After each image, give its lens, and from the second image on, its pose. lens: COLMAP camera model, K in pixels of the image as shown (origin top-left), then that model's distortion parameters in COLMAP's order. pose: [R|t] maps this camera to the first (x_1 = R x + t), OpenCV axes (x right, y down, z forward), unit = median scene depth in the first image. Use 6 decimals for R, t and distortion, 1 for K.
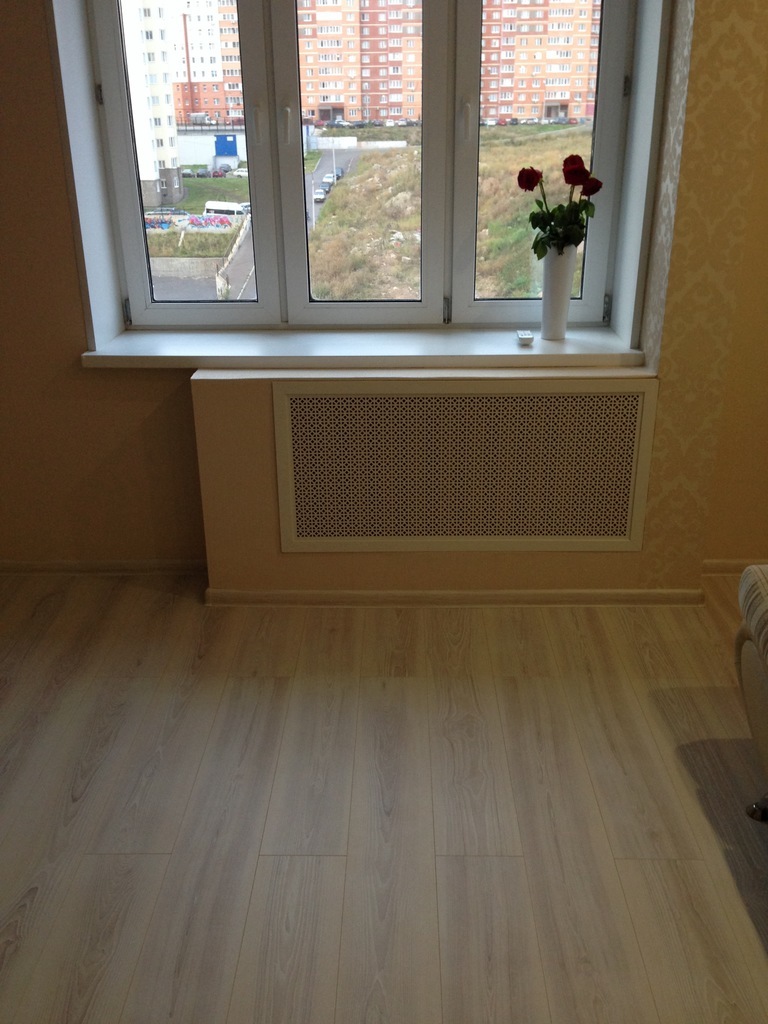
lens RADIAL K [[925.2, 0, 384.6], [0, 925.2, 513.8], [0, 0, 1]] dist [0.060058, -0.017933]
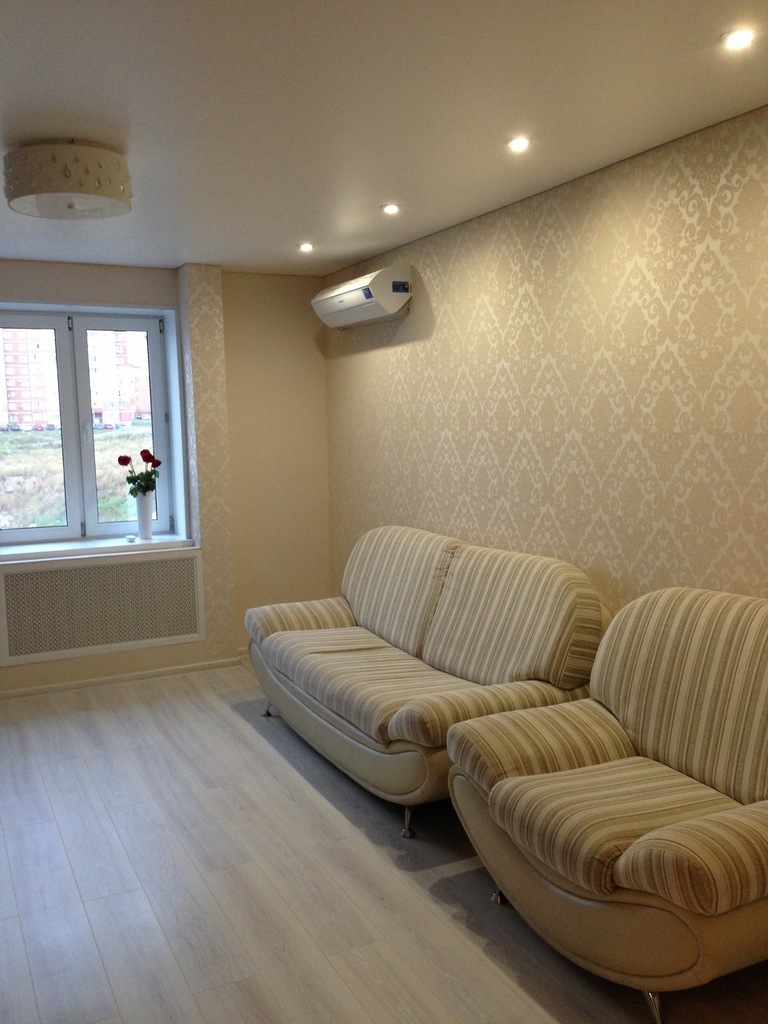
lens RADIAL K [[925.2, 0, 385.3], [0, 925.2, 513.0], [0, 0, 1]] dist [0.060058, -0.017933]
pose [[0.890222, -0.053978, 0.452318, -0.247809], [0.186677, 0.948976, -0.254157, 0.349740], [-0.415521, 0.310694, 0.854875, -0.878062]]
